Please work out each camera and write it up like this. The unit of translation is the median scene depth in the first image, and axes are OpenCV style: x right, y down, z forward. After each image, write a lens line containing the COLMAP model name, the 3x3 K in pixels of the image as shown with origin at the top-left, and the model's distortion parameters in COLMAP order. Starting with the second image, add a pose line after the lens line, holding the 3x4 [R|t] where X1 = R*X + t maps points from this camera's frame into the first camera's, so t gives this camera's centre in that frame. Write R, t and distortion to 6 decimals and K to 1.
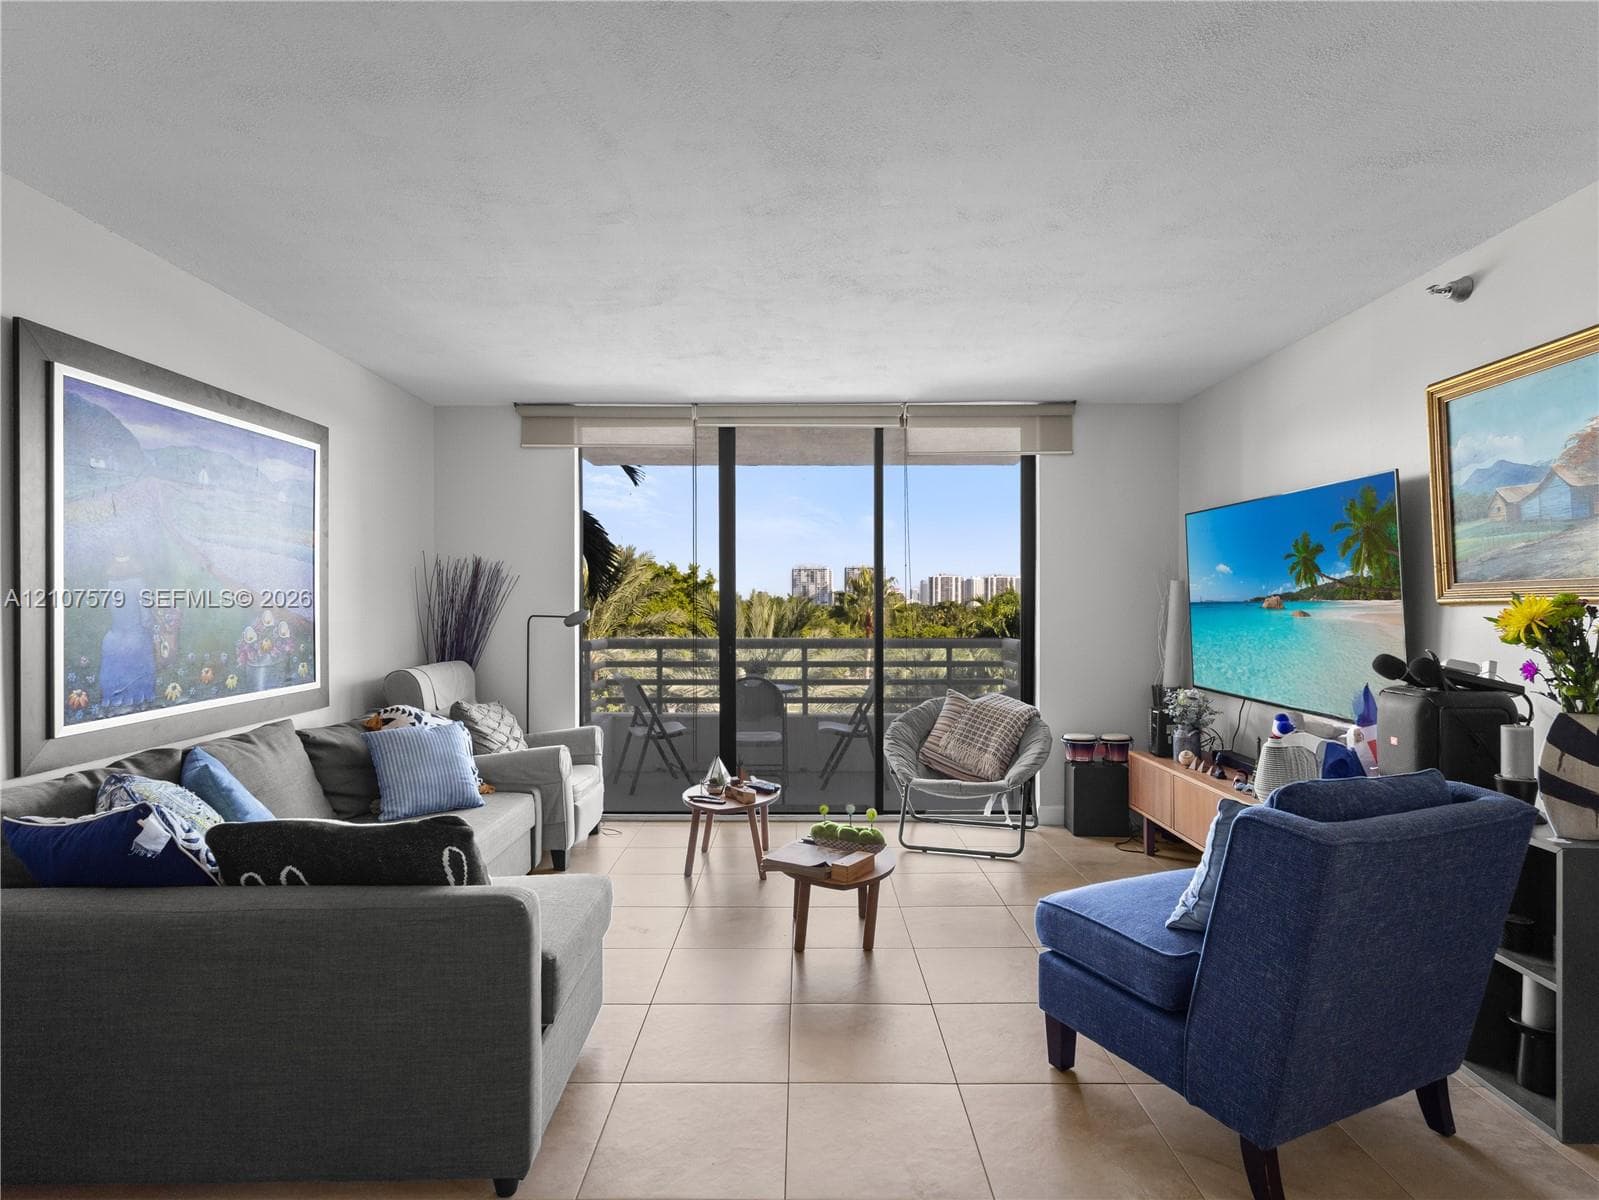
lens RADIAL K [[854.3, 0, 799.6], [0, 854.3, 614.9], [0, 0, 1]] dist [0.005859, 0.001722]
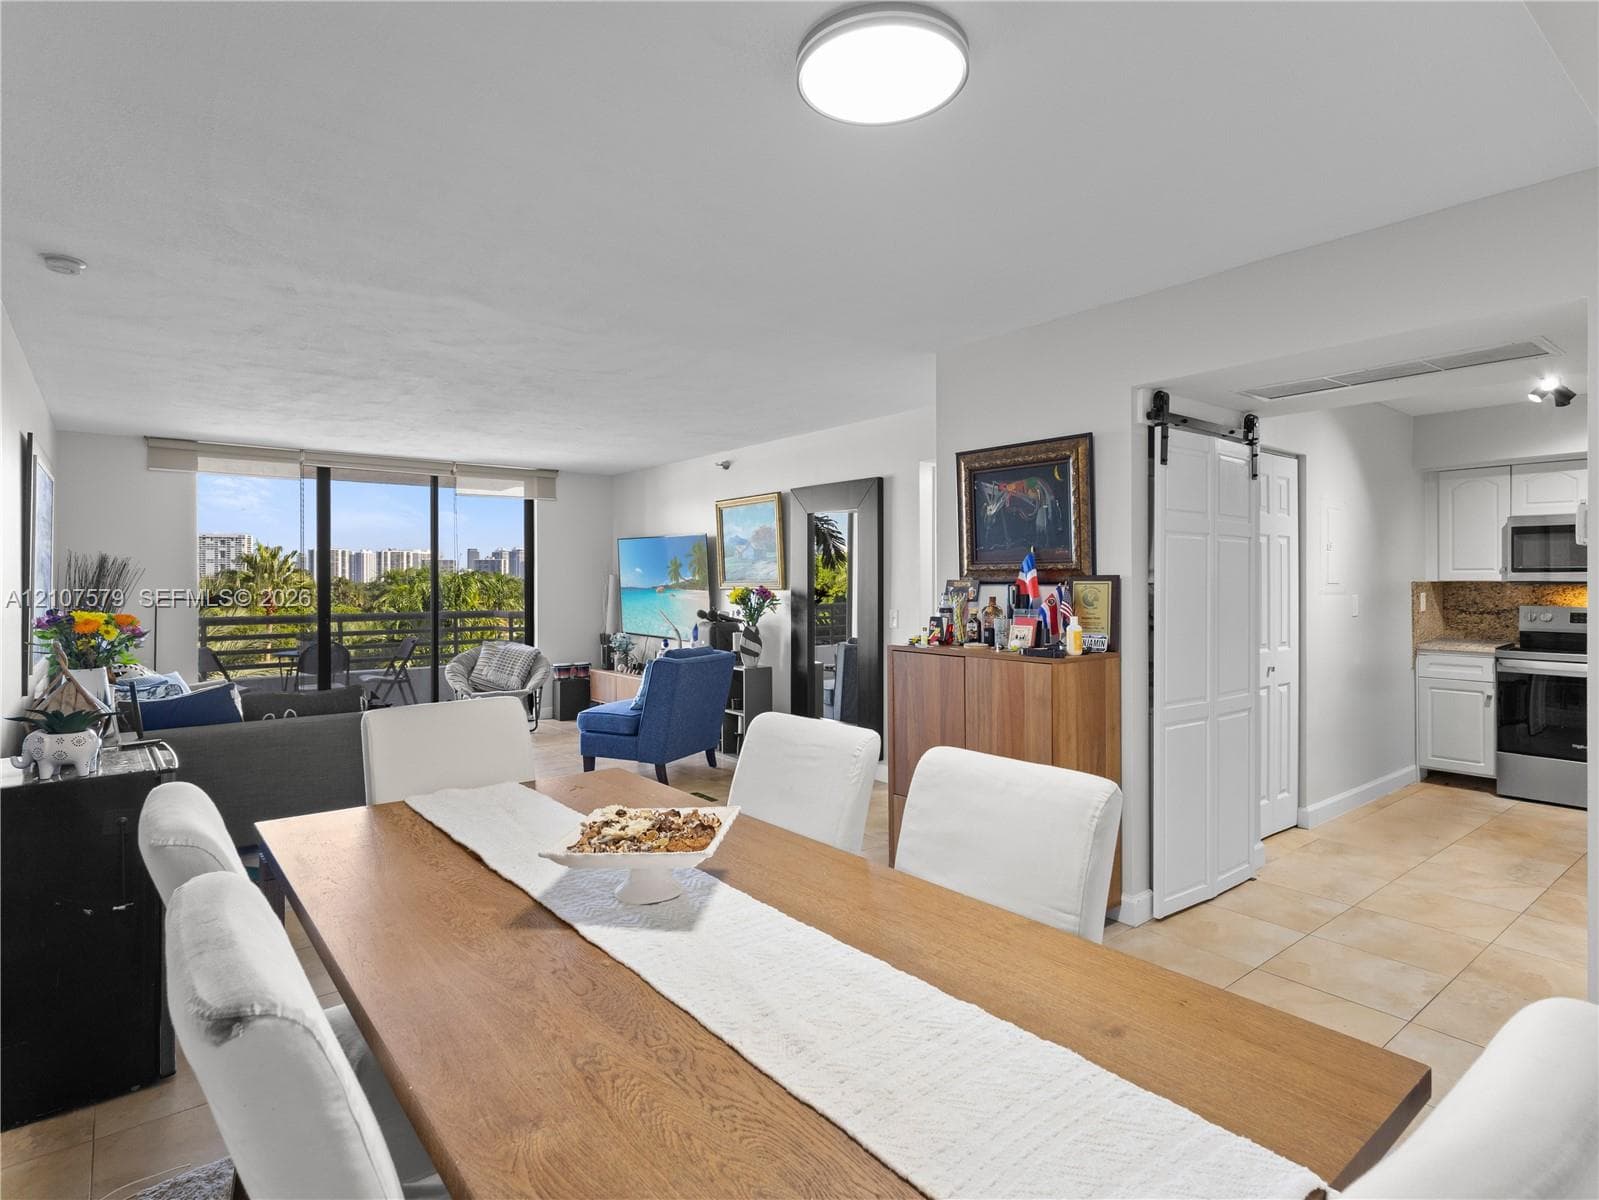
lens RADIAL K [[846.9, 0, 797.1], [0, 846.9, 584.5], [0, 0, 1]] dist [0.004972, 0.001777]
pose [[0.781836, -0.003066, 0.623476, -0.534428], [0.007925, 0.999956, -0.005021, -0.011118], [-0.623433, 0.008866, 0.781826, -0.926428]]
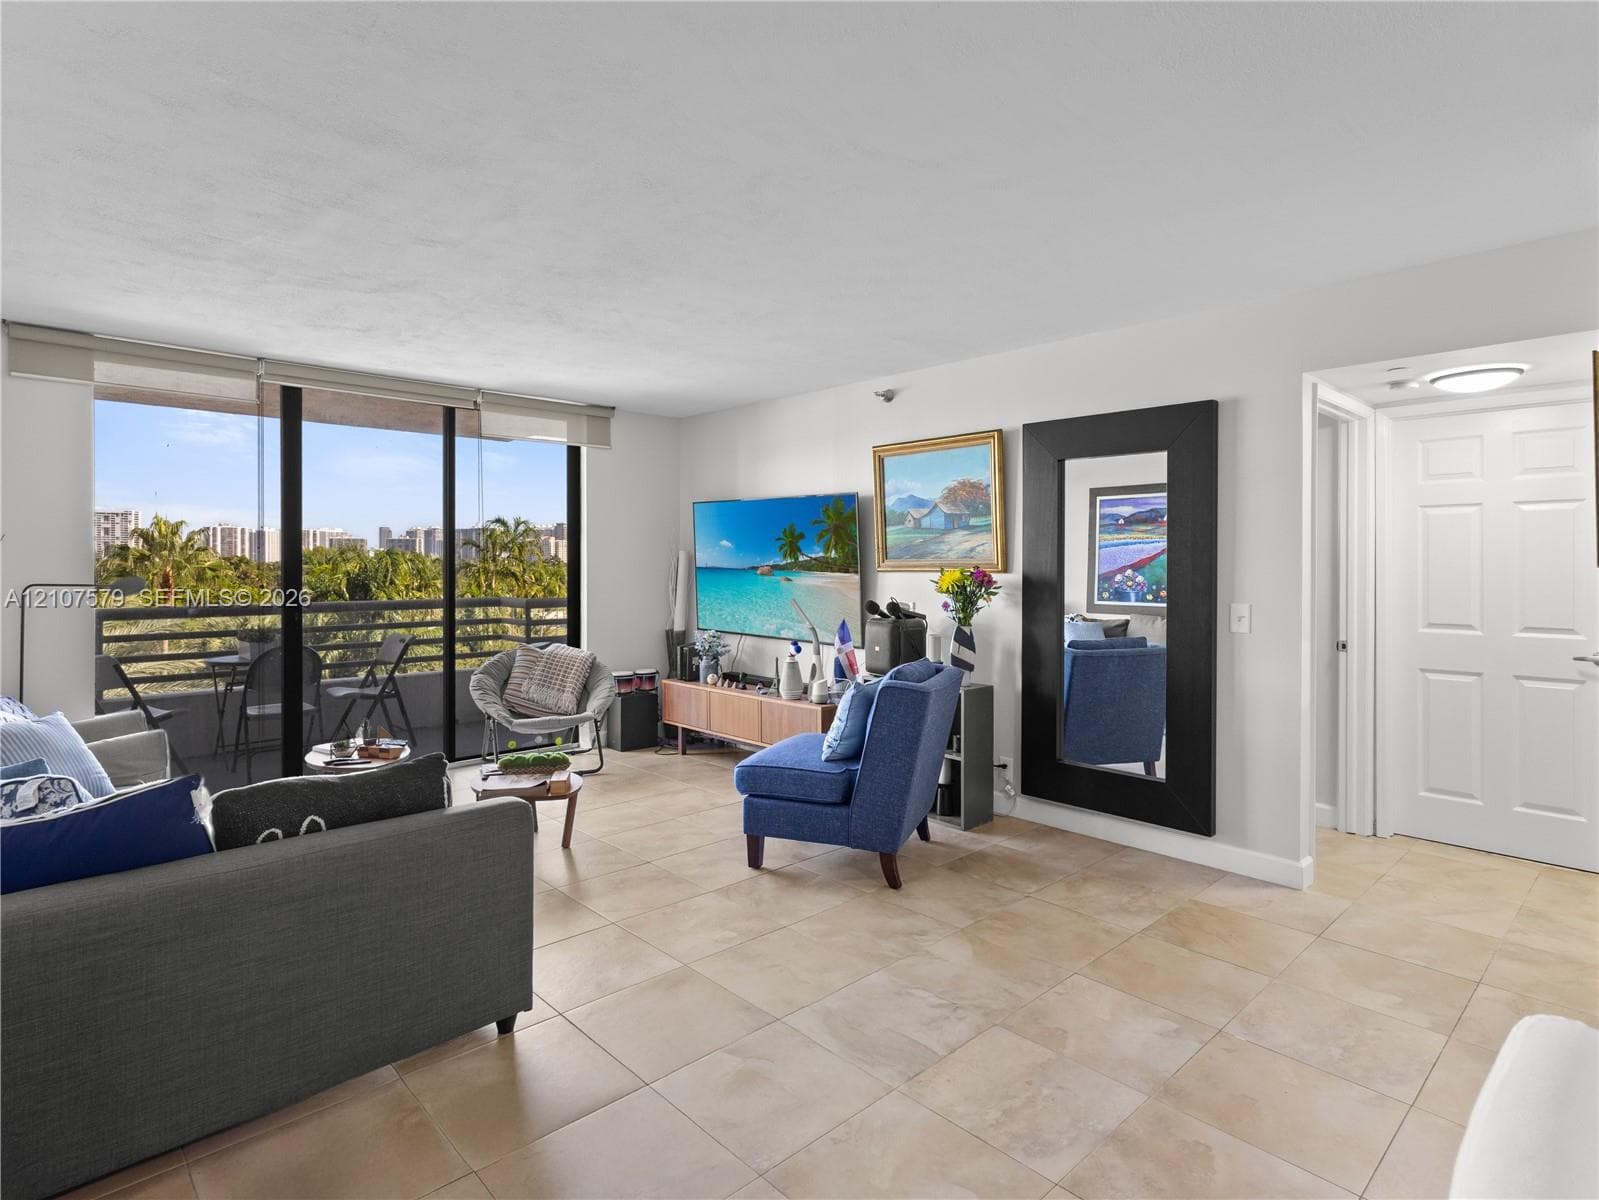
lens RADIAL K [[854.0, 0, 789.2], [0, 854.0, 568.0], [0, 0, 1]] dist [0.011793, 0.000670]
pose [[0.732275, -0.002098, 0.681006, -0.506701], [0.004699, 0.999987, -0.001972, -0.014472], [-0.680993, 0.004644, 0.732275, -0.140109]]
